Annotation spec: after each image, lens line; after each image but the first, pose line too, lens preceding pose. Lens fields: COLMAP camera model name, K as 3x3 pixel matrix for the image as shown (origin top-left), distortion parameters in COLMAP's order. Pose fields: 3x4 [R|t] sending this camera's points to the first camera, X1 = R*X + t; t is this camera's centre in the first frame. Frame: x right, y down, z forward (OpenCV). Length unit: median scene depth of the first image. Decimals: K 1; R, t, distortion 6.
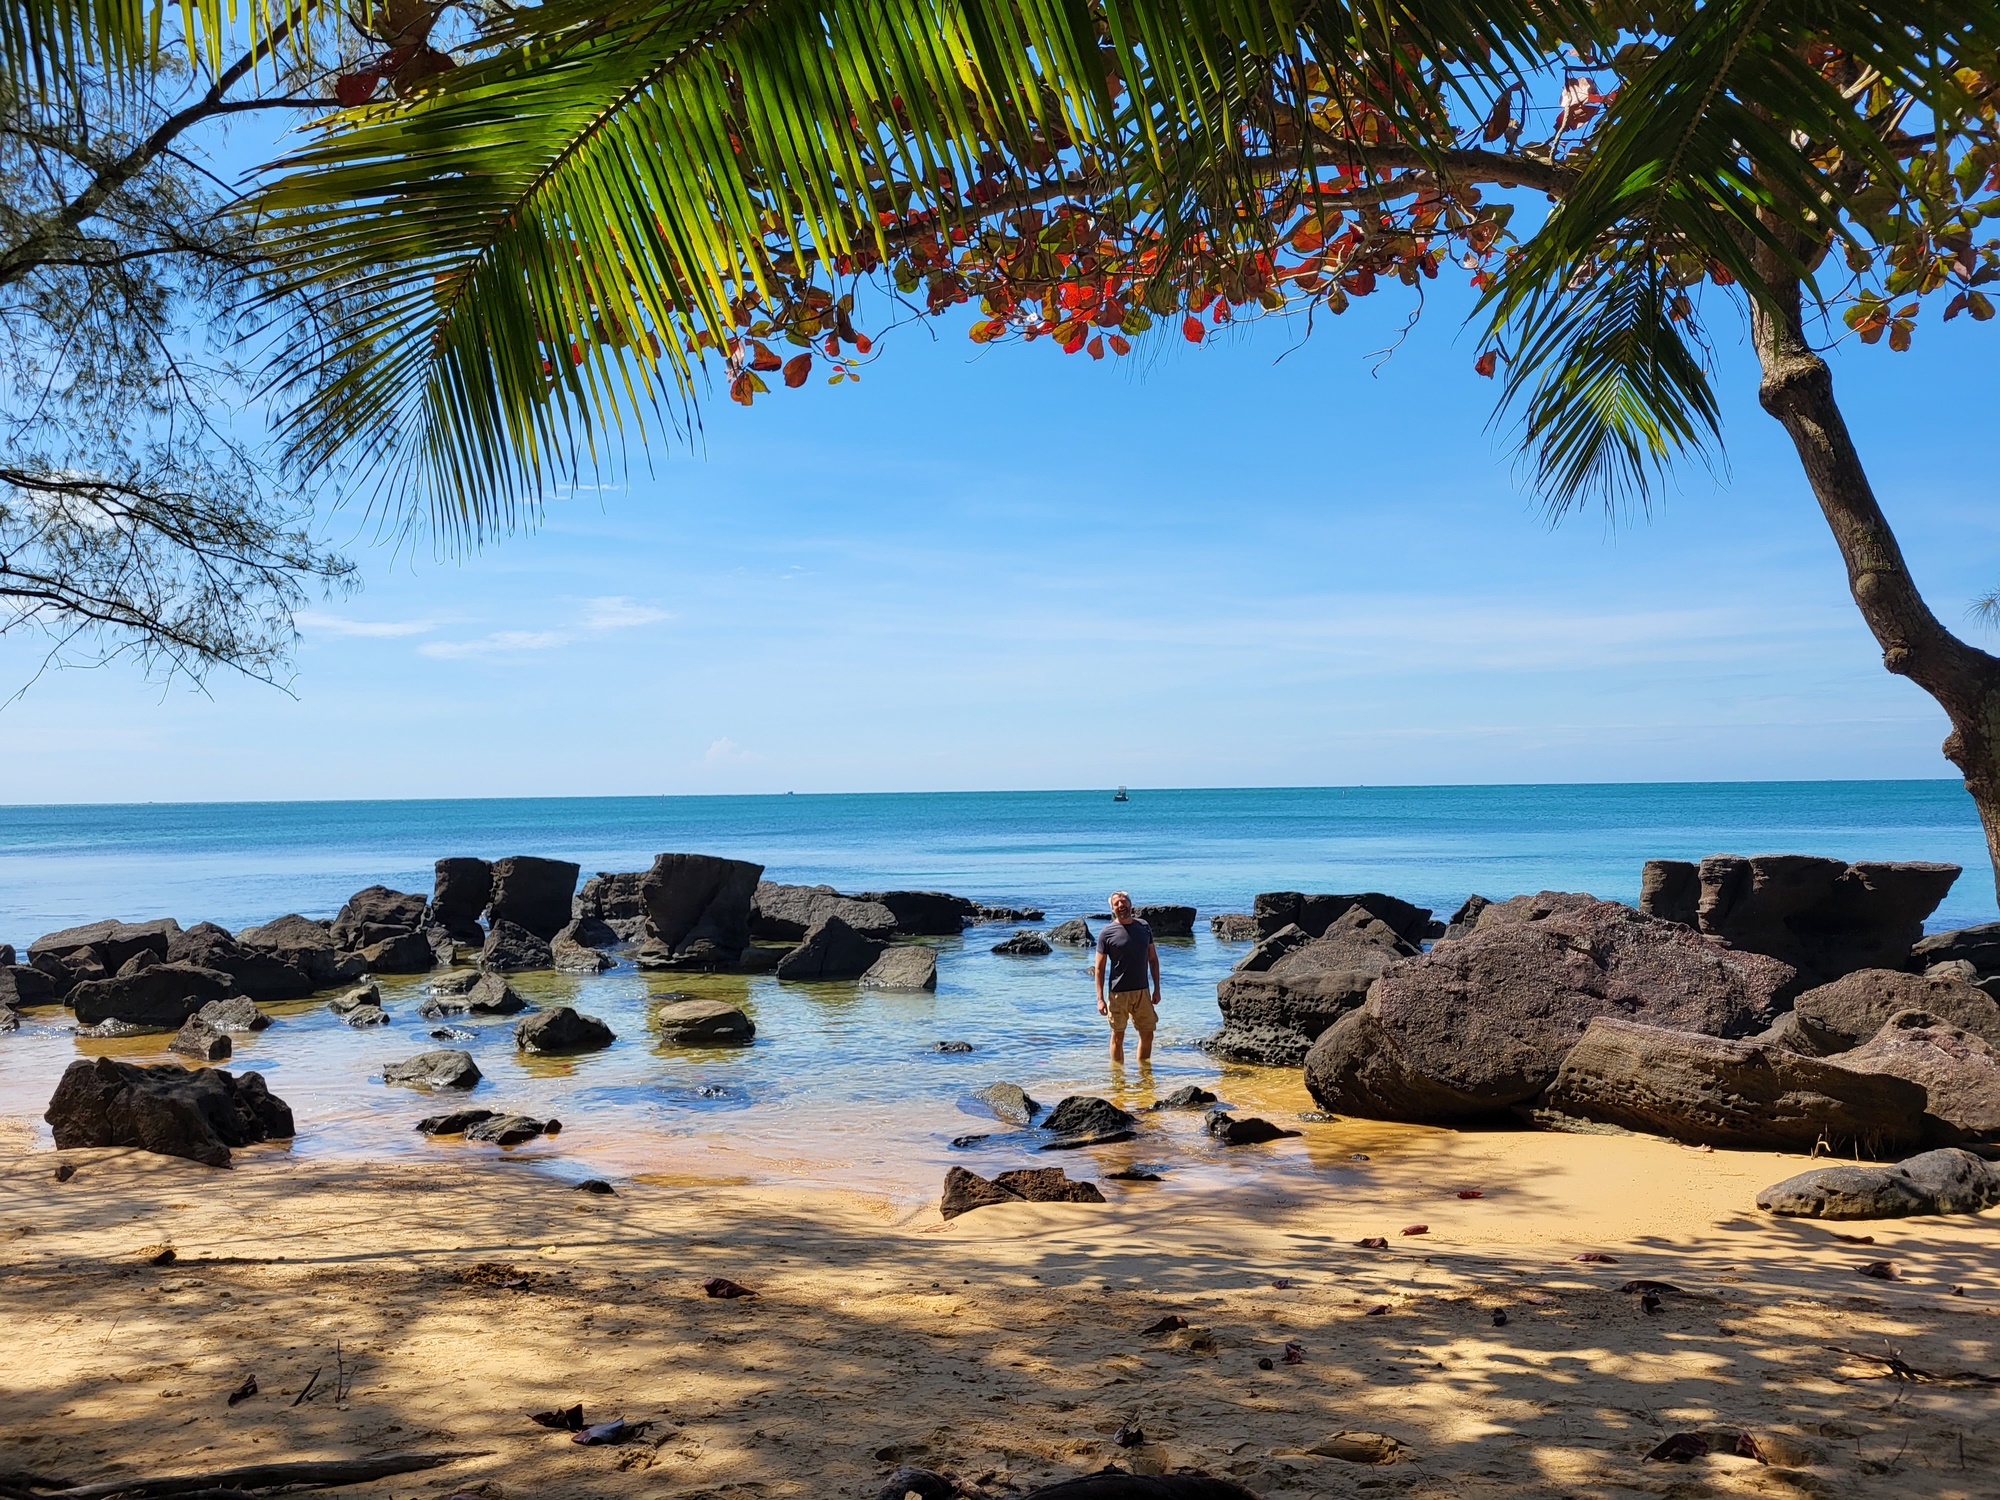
lens RADIAL K [[1521.5, 0, 999.7], [0, 1521.5, 755.1], [0, 0, 1]] dist [0.026276, -0.041399]
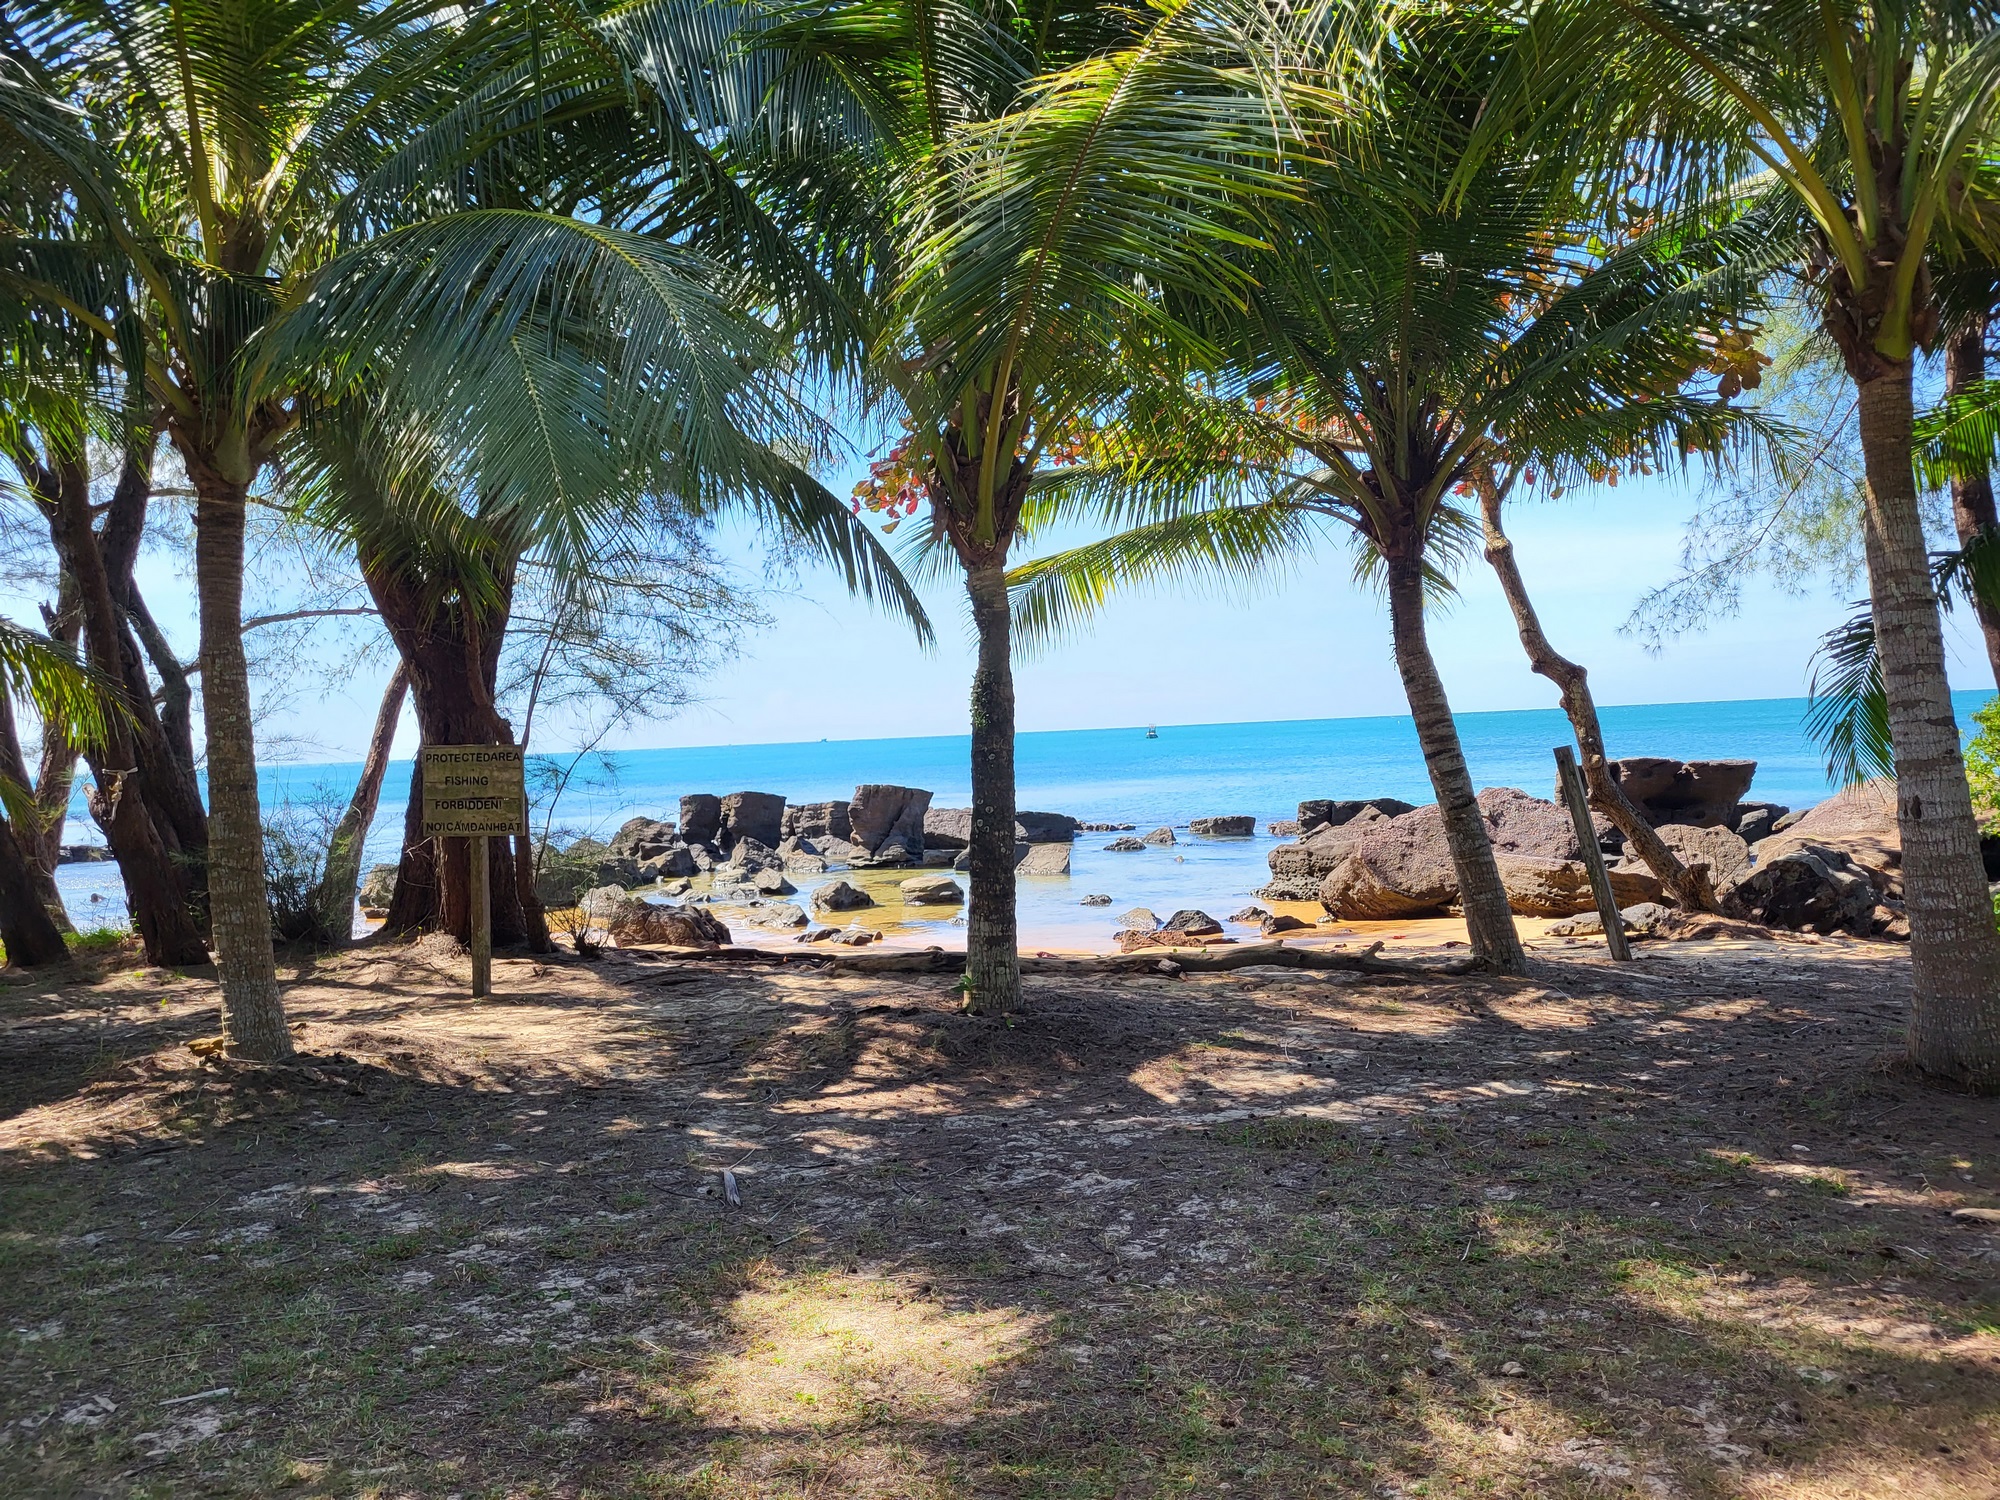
lens RADIAL K [[1521.5, 0, 1003.0], [0, 1521.5, 748.4], [0, 0, 1]] dist [0.026276, -0.041399]
pose [[0.998846, -0.030850, -0.036798, -0.088725], [0.032106, 0.998905, 0.034032, -0.022494], [0.035708, -0.035174, 0.998743, -0.744507]]
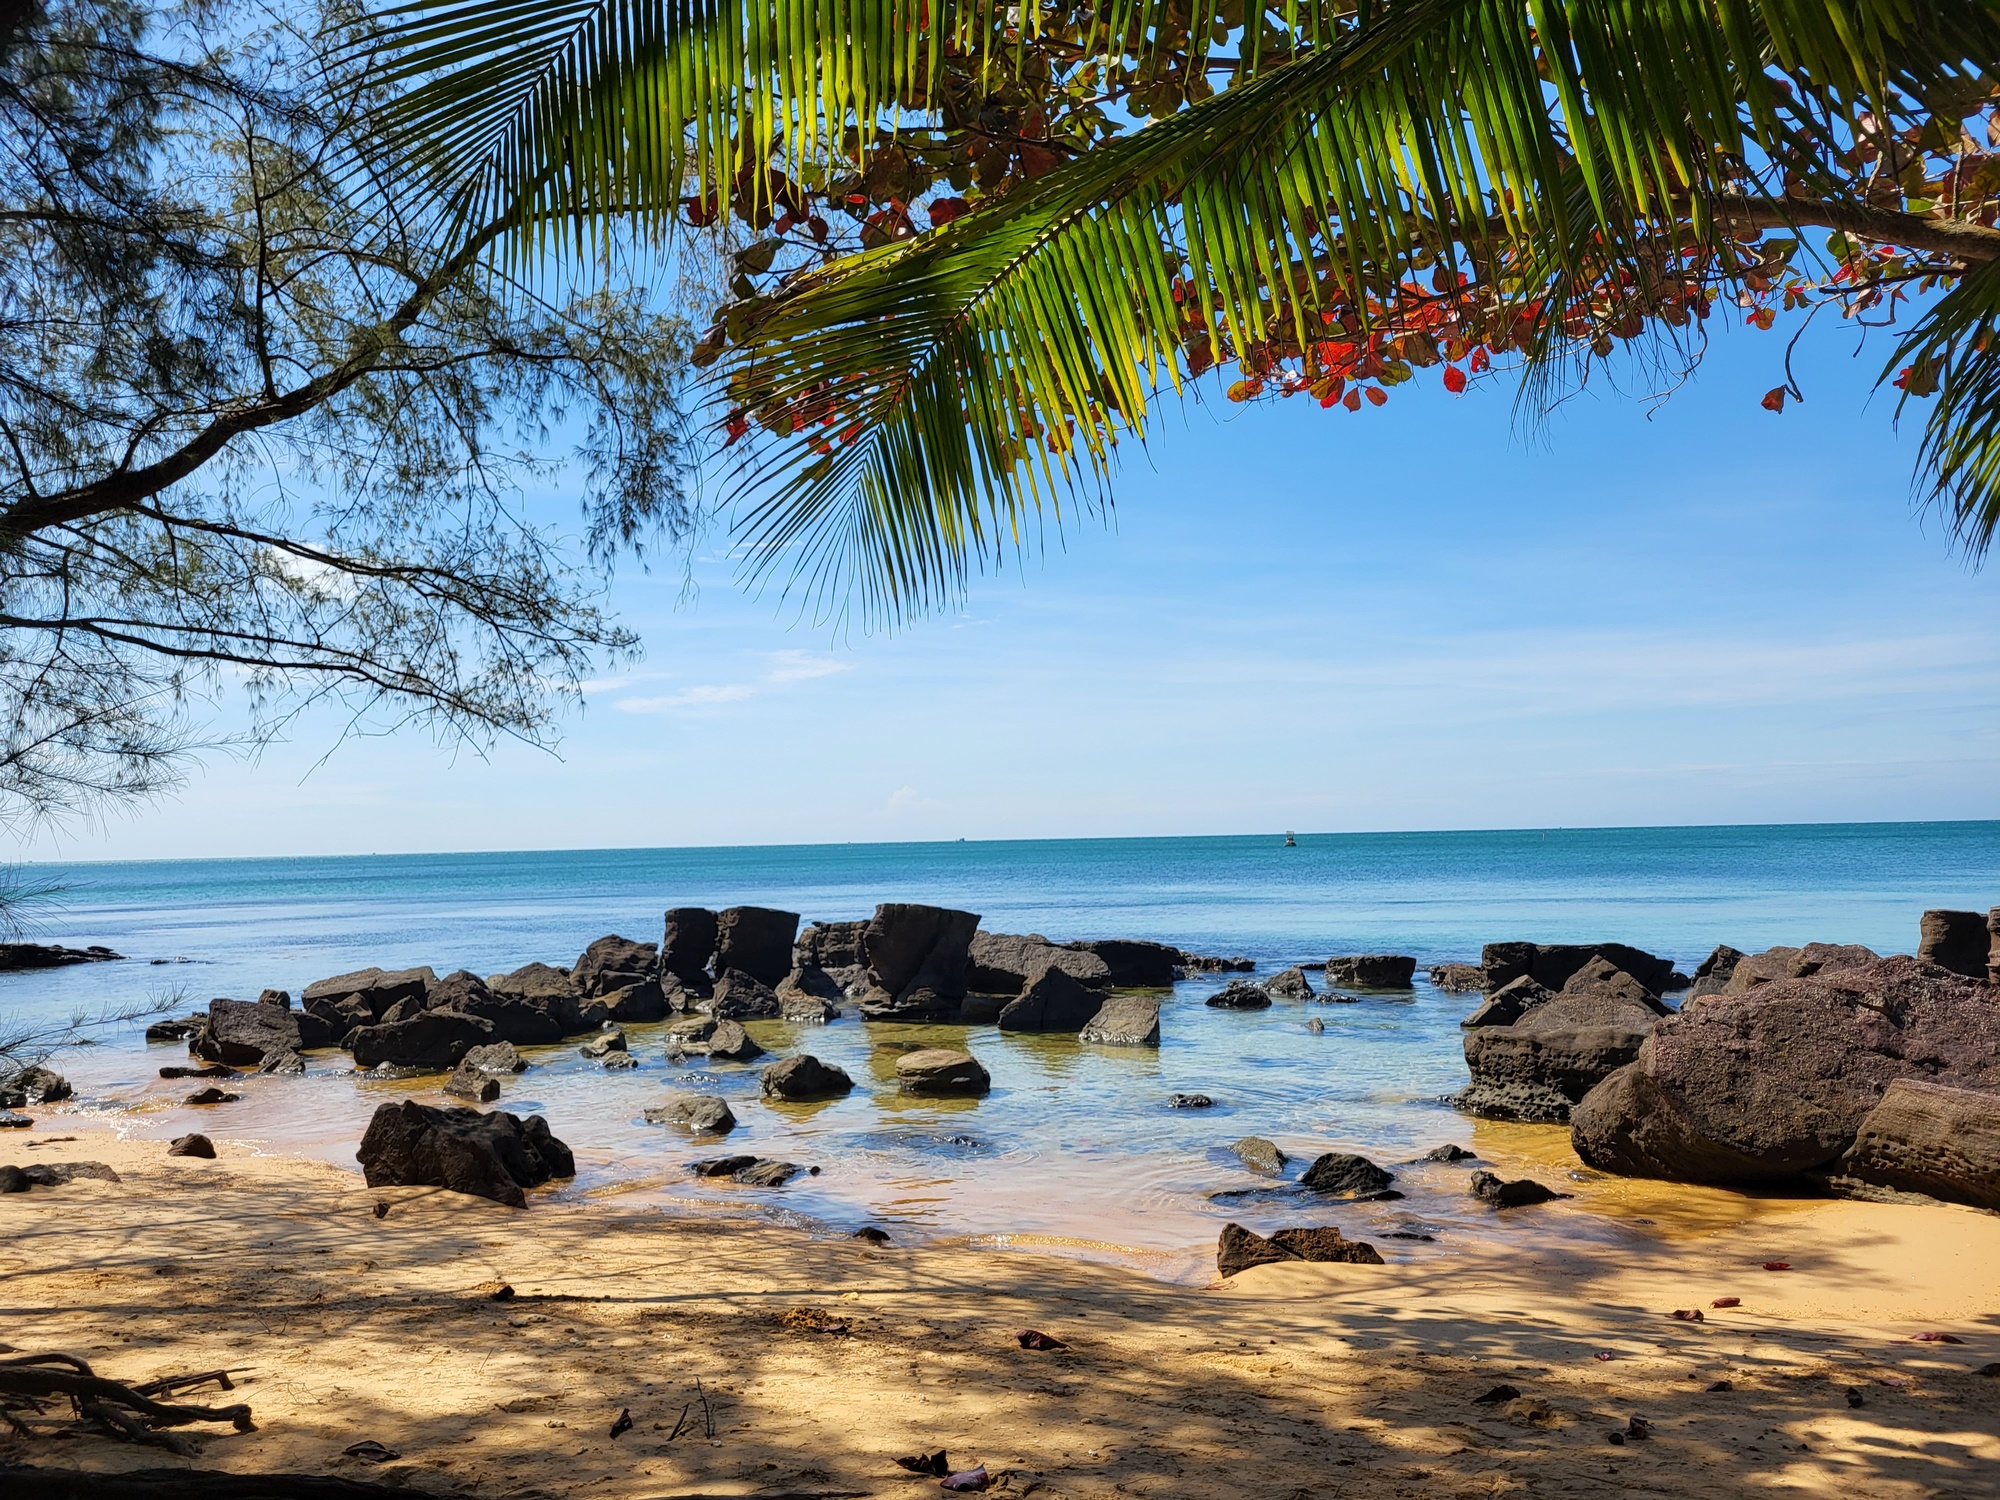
lens RADIAL K [[1521.5, 0, 985.2], [0, 1521.5, 749.5], [0, 0, 1]] dist [0.026276, -0.041399]
pose [[0.991848, -0.015591, -0.126470, -0.046824], [0.011266, 0.999329, -0.034845, -0.005452], [0.126928, 0.033136, 0.991358, -0.015841]]
